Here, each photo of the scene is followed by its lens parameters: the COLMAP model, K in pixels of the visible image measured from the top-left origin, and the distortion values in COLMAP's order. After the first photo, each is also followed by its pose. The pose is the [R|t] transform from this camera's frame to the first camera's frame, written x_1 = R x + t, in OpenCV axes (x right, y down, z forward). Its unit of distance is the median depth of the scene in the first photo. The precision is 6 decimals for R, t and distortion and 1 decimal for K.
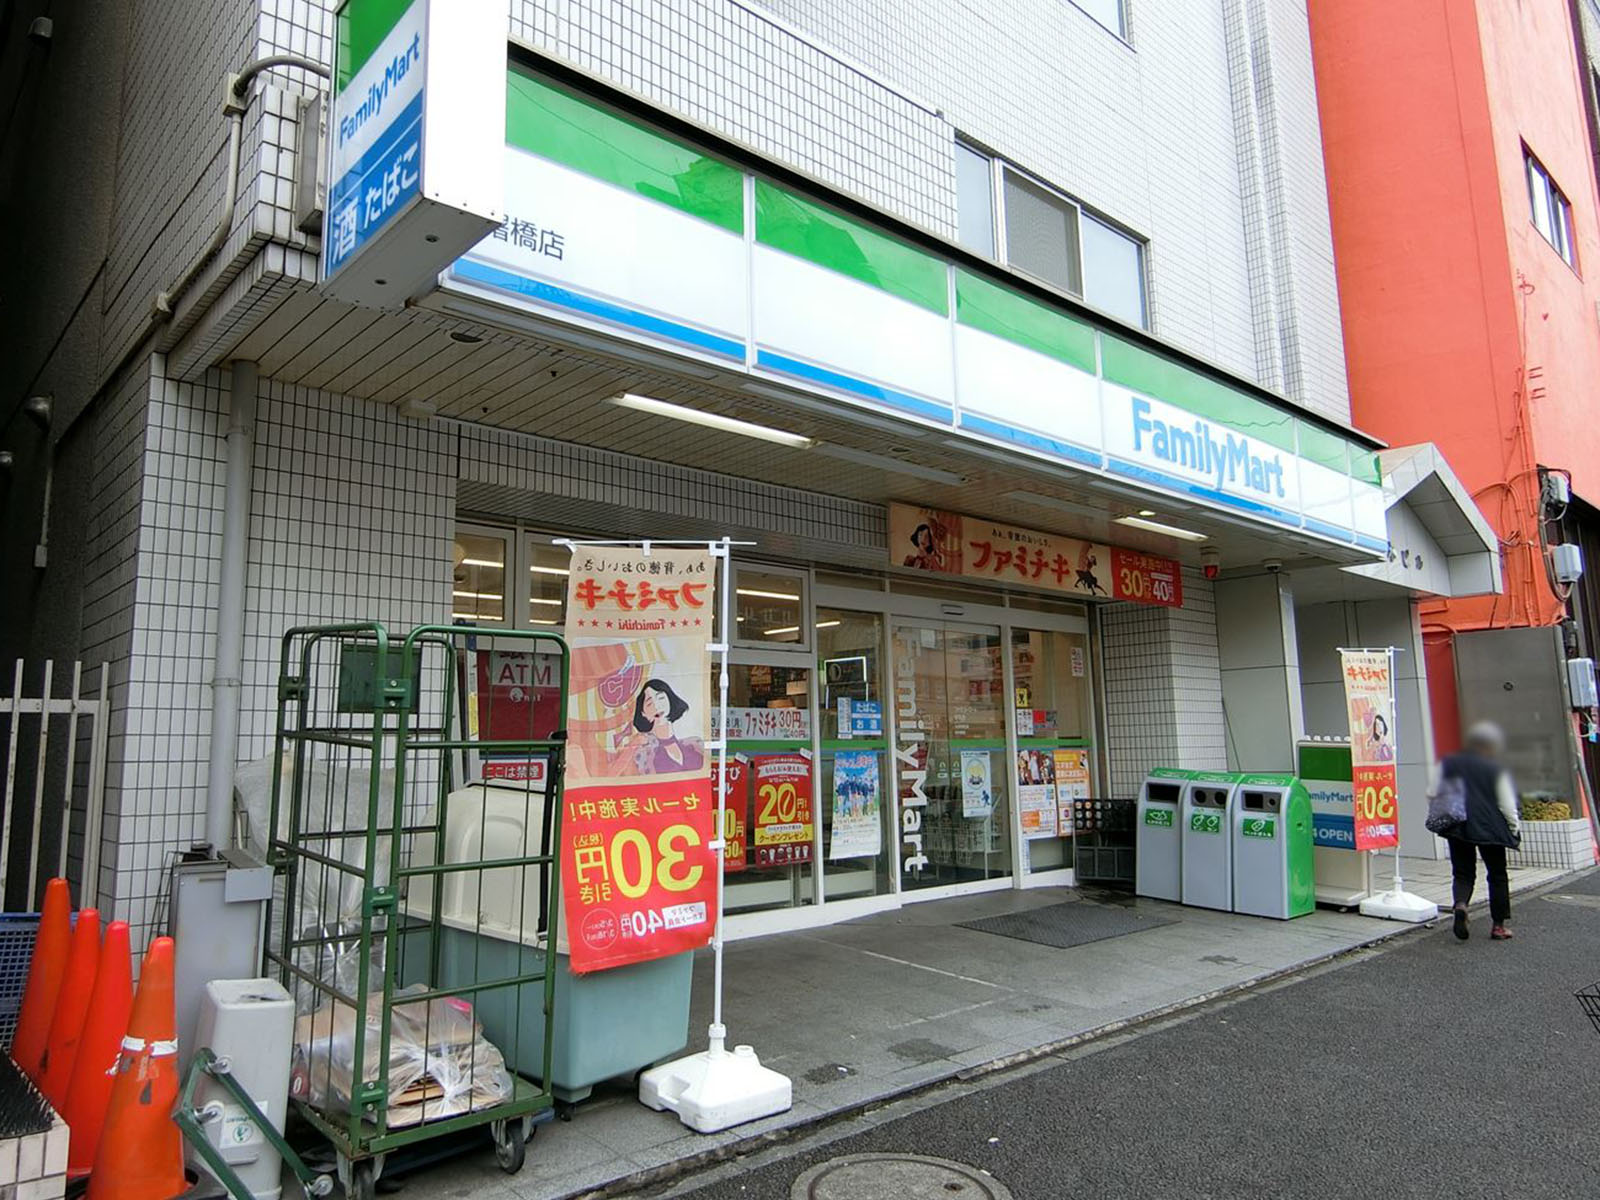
lens RADIAL K [[1081.8, 0, 799.3], [0, 1081.8, 601.1], [0, 0, 1]] dist [-0.009158, -0.001140]
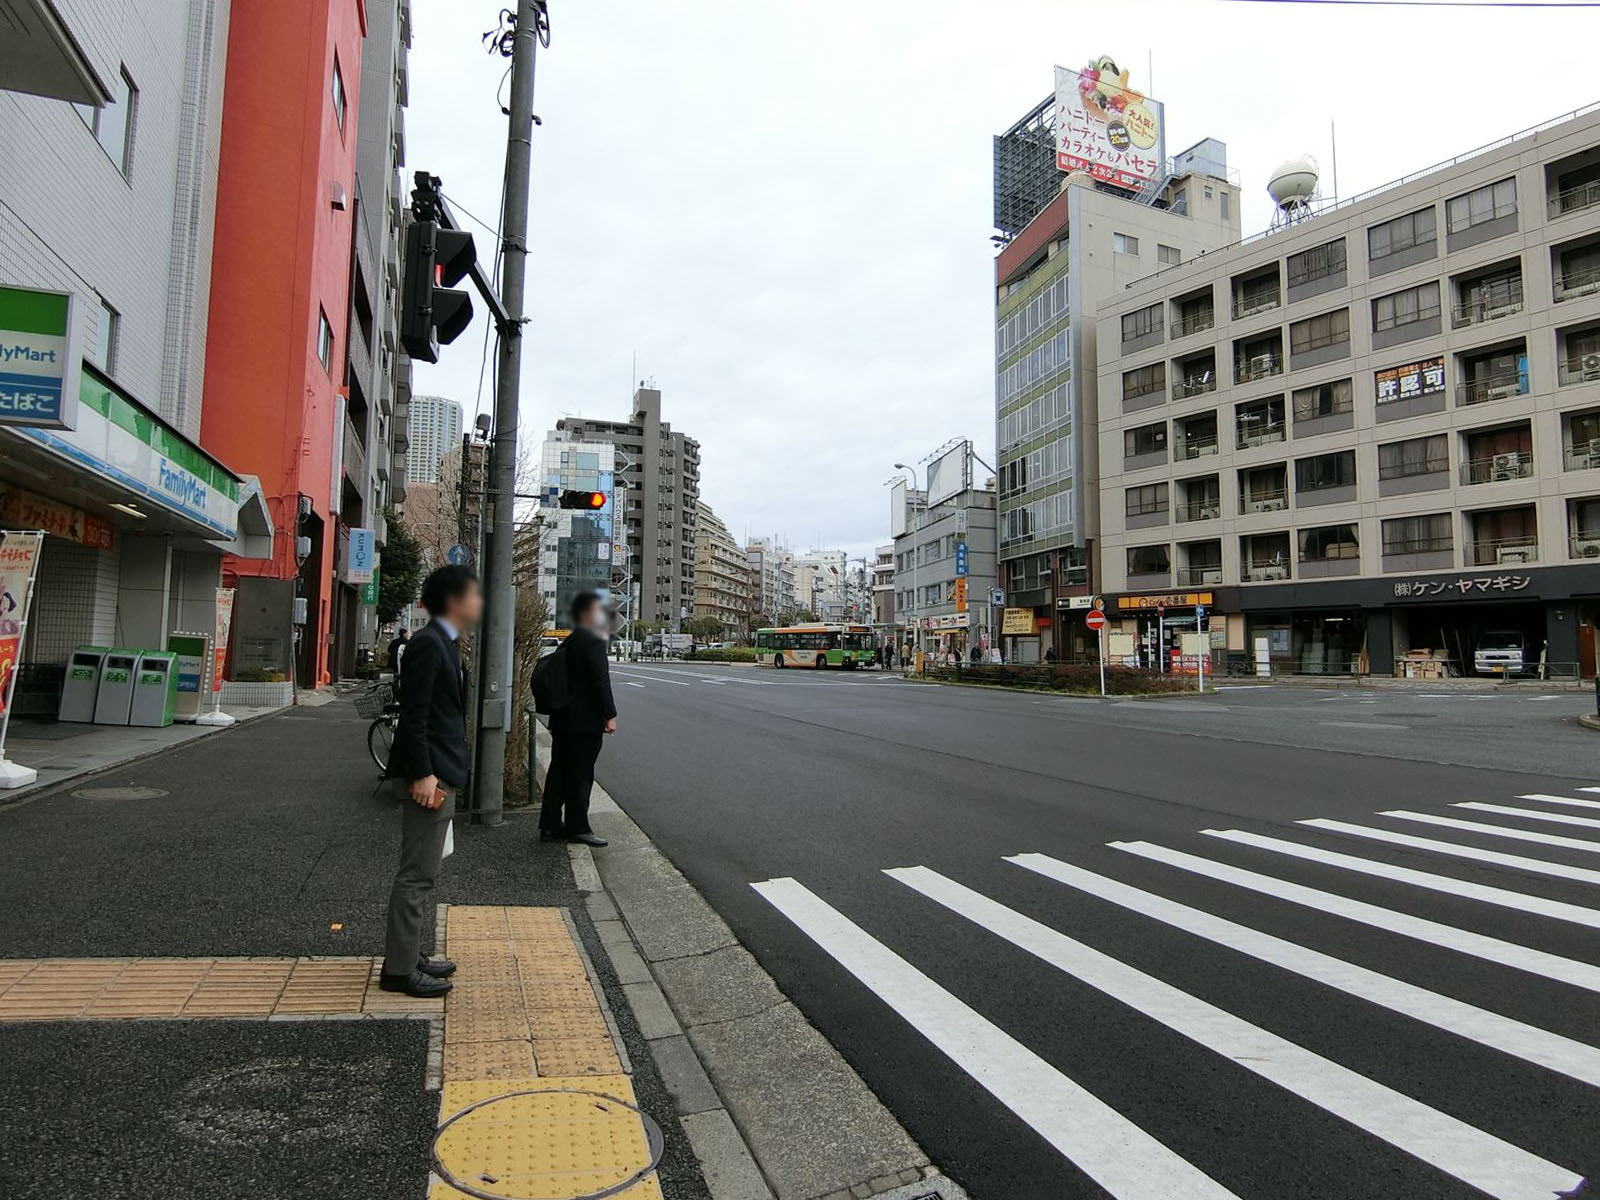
lens RADIAL K [[895.5, 0, 799.9], [0, 895.5, 595.5], [0, 0, 1]] dist [-0.024394, -0.001609]
pose [[0.363836, 0.091873, 0.926921, -0.564416], [-0.162551, 0.986116, -0.033936, -0.057424], [-0.917170, -0.138325, 0.373719, -0.538892]]
